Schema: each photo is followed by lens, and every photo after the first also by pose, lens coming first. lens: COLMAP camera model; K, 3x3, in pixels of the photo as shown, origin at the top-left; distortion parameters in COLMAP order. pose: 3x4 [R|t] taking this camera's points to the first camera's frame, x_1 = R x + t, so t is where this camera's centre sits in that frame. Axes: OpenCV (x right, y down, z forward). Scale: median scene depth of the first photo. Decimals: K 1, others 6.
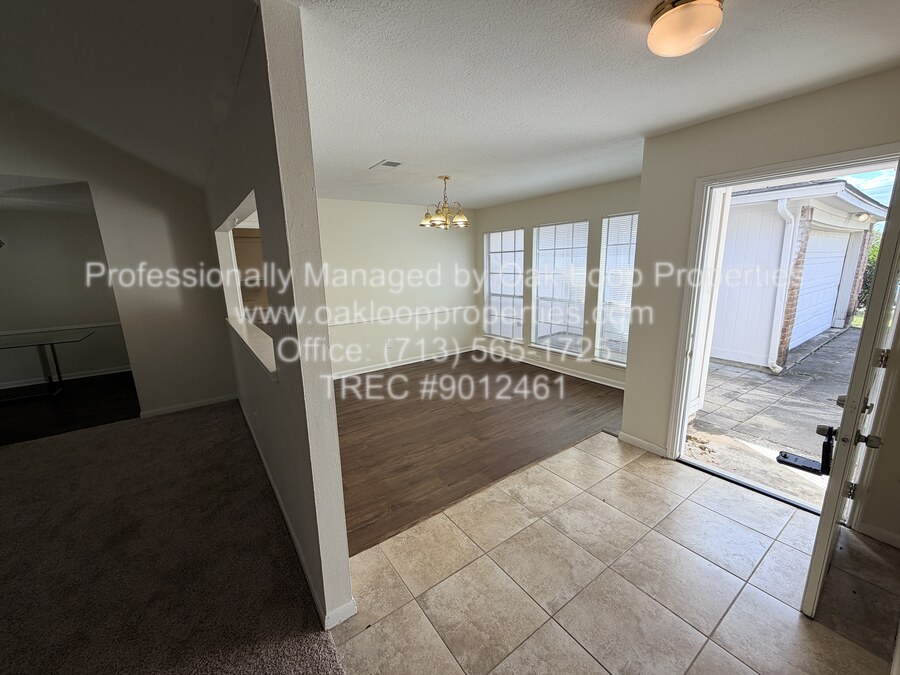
lens RADIAL K [[362.3, 0, 449.8], [0, 362.3, 328.2], [0, 0, 1]] dist [-0.001771, -0.000255]
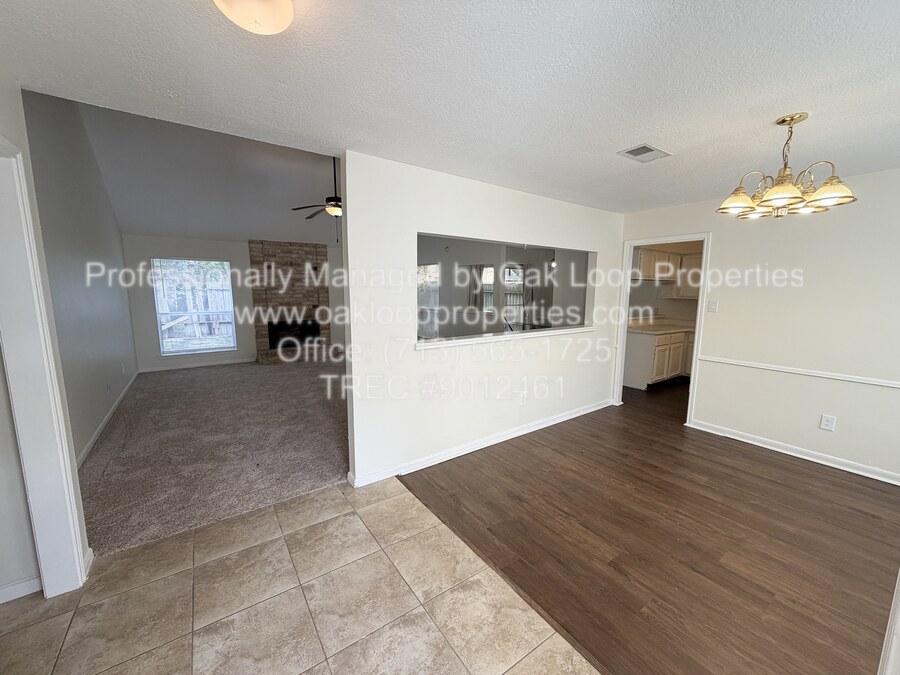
lens RADIAL K [[357.6, 0, 450.0], [0, 357.6, 337.5], [0, 0, 1]] dist [-0.000039, 0.000102]
pose [[-0.006475, 0.167327, -0.985880, 0.768074], [-0.186407, 0.968418, 0.165588, -0.143837], [0.982451, 0.184847, 0.024921, 0.784503]]
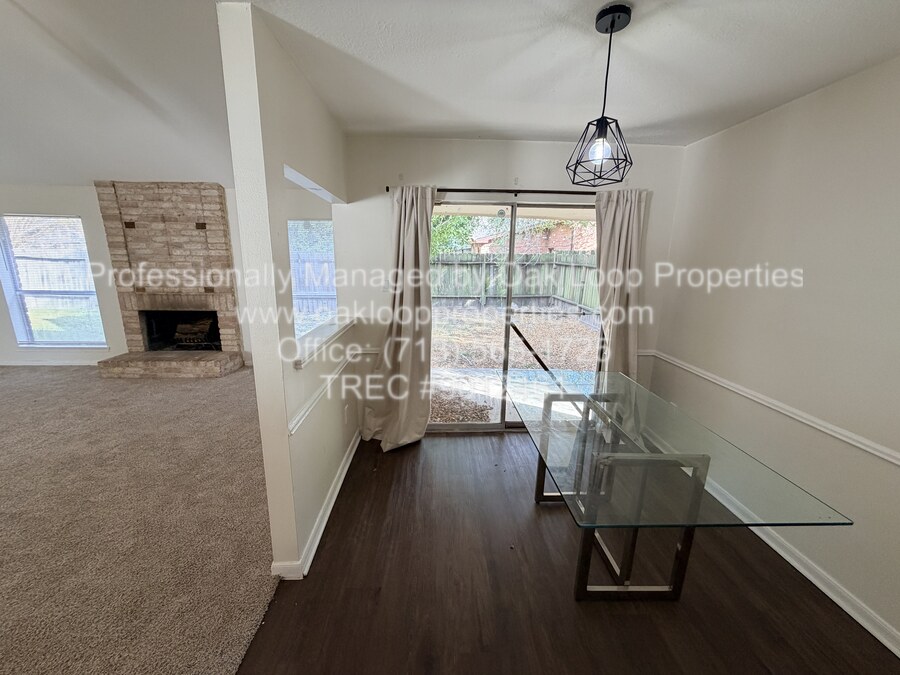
lens RADIAL K [[357.6, 0, 450.0], [0, 357.6, 337.5], [0, 0, 1]] dist [-0.000039, 0.000102]
pose [[-0.546077, 0.201565, -0.813125, -1.299906], [-0.150055, 0.931390, 0.331656, -0.251171], [0.824187, 0.303123, -0.478365, 1.652719]]
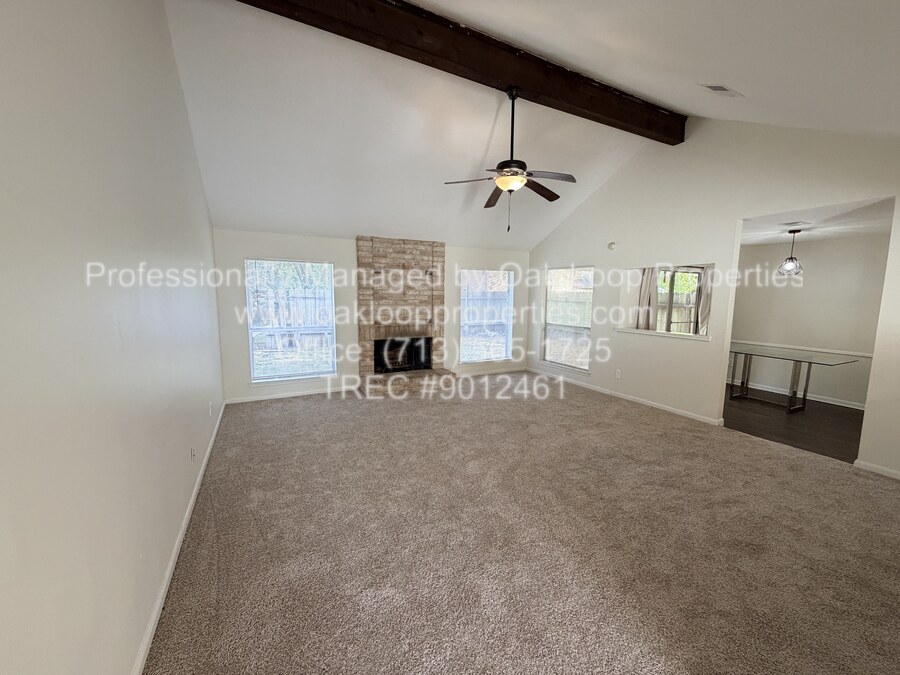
lens RADIAL K [[361.2, 0, 450.0], [0, 361.2, 337.5], [0, 0, 1]] dist [0.000663, 0.000089]
pose [[-0.146148, 0.144157, -0.978703, 0.119772], [-0.186720, 0.967524, 0.170393, -0.018890], [0.971482, 0.207646, -0.114485, 0.154106]]
